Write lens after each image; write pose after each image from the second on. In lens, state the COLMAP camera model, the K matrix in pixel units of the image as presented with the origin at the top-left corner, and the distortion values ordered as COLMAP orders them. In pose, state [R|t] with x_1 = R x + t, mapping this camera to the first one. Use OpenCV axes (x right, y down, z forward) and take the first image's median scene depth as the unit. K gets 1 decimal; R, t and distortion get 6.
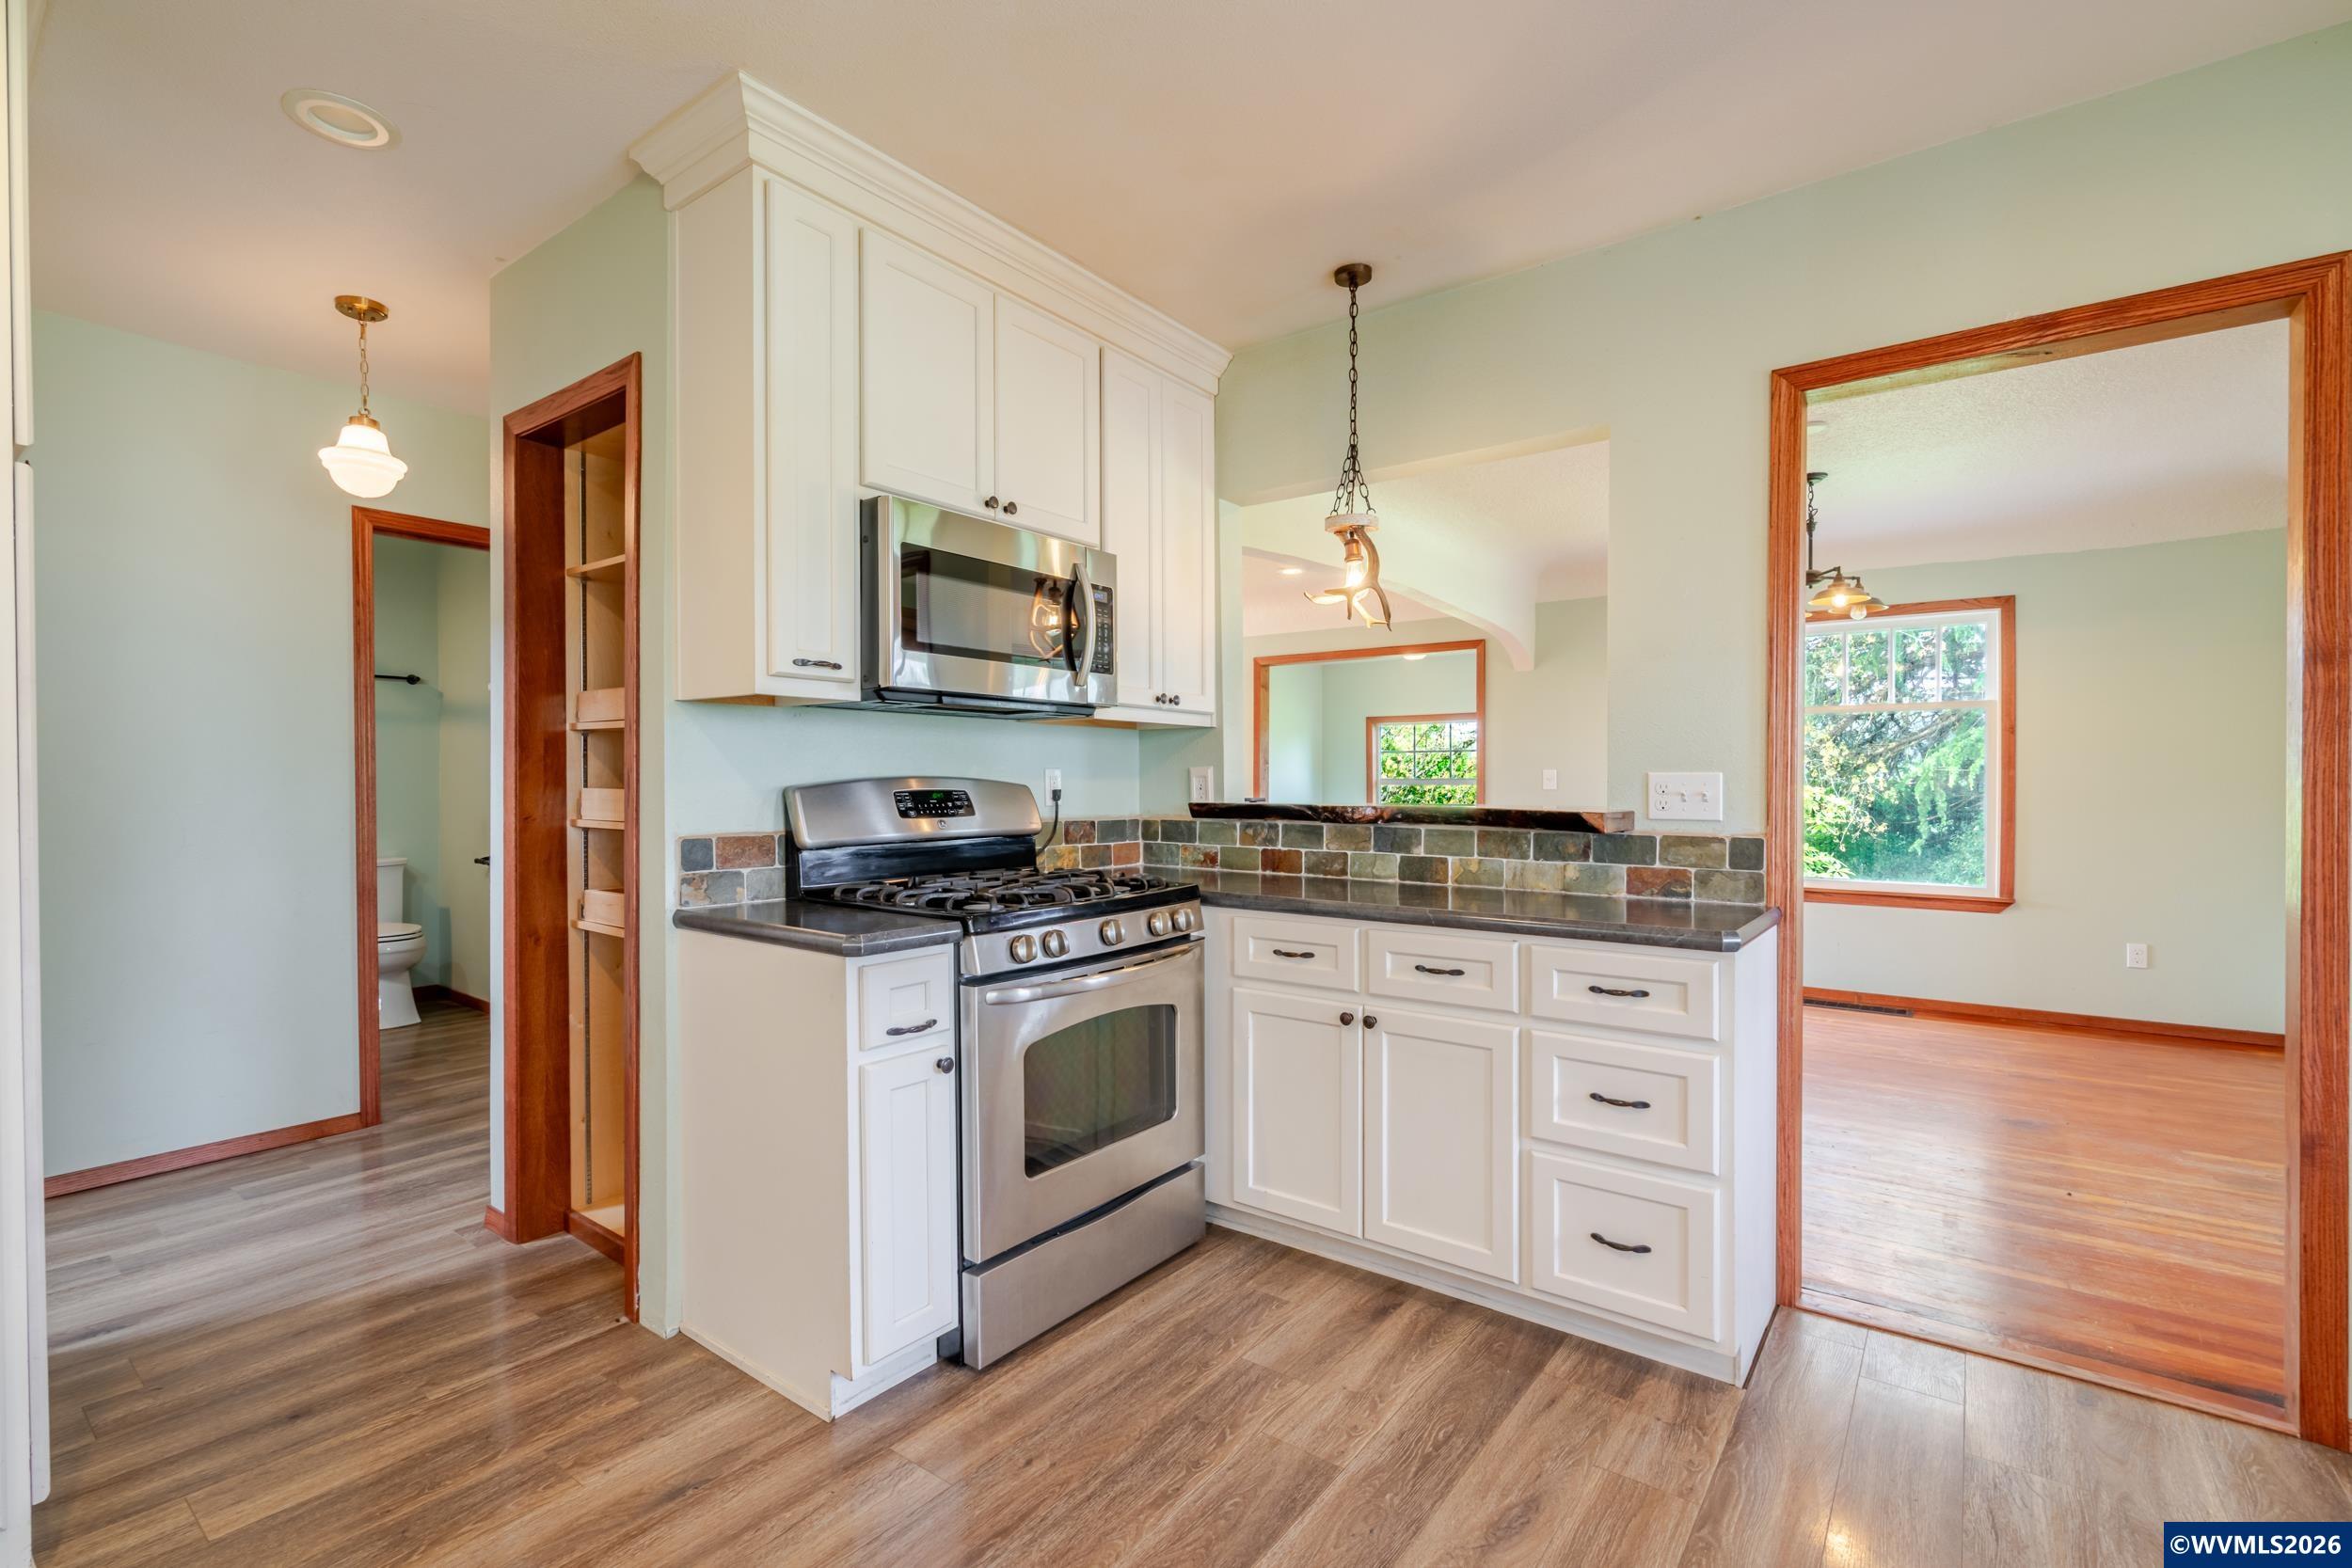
lens RADIAL K [[1061.1, 0, 1165.8], [0, 1061.1, 801.6], [0, 0, 1]] dist [0.000573, 0.000328]
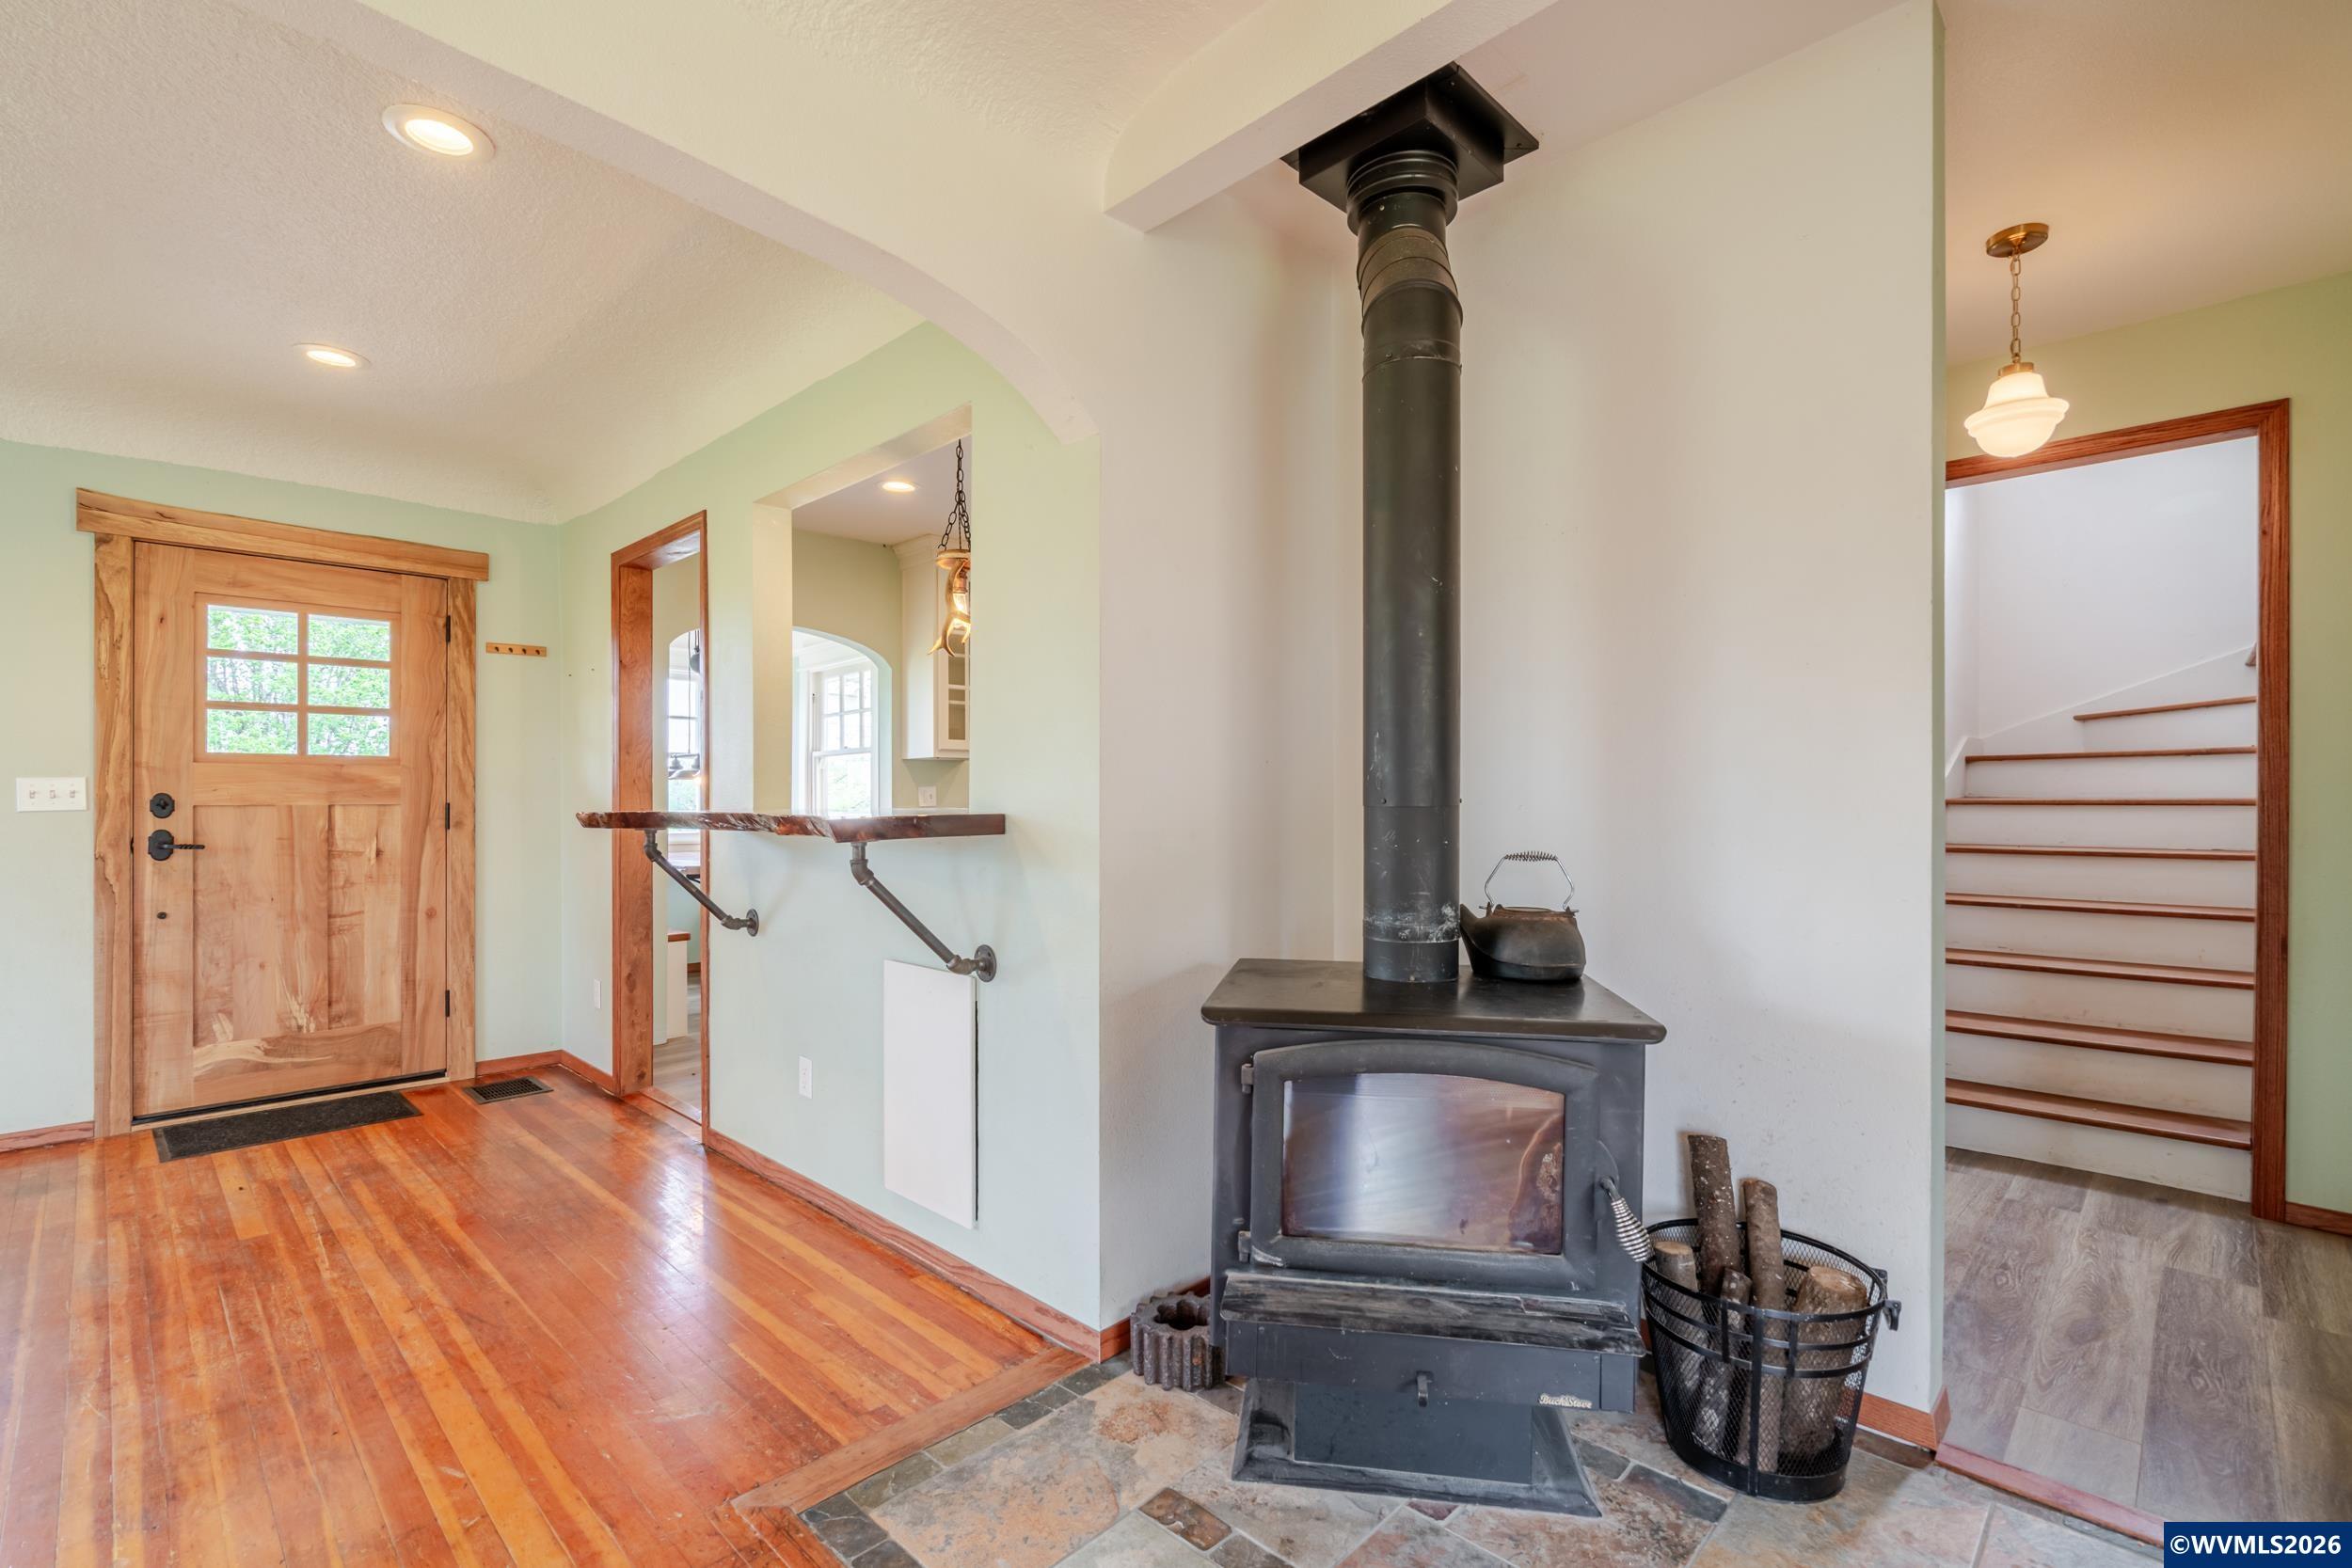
lens RADIAL K [[1061.1, 0, 1165.8], [0, 1061.1, 801.6], [0, 0, 1]] dist [0.000573, 0.000328]
pose [[-0.991745, 0.002597, 0.128197, -0.179593], [0.004152, 0.999921, 0.011862, -0.014883], [-0.128156, 0.012296, -0.991678, 1.971725]]
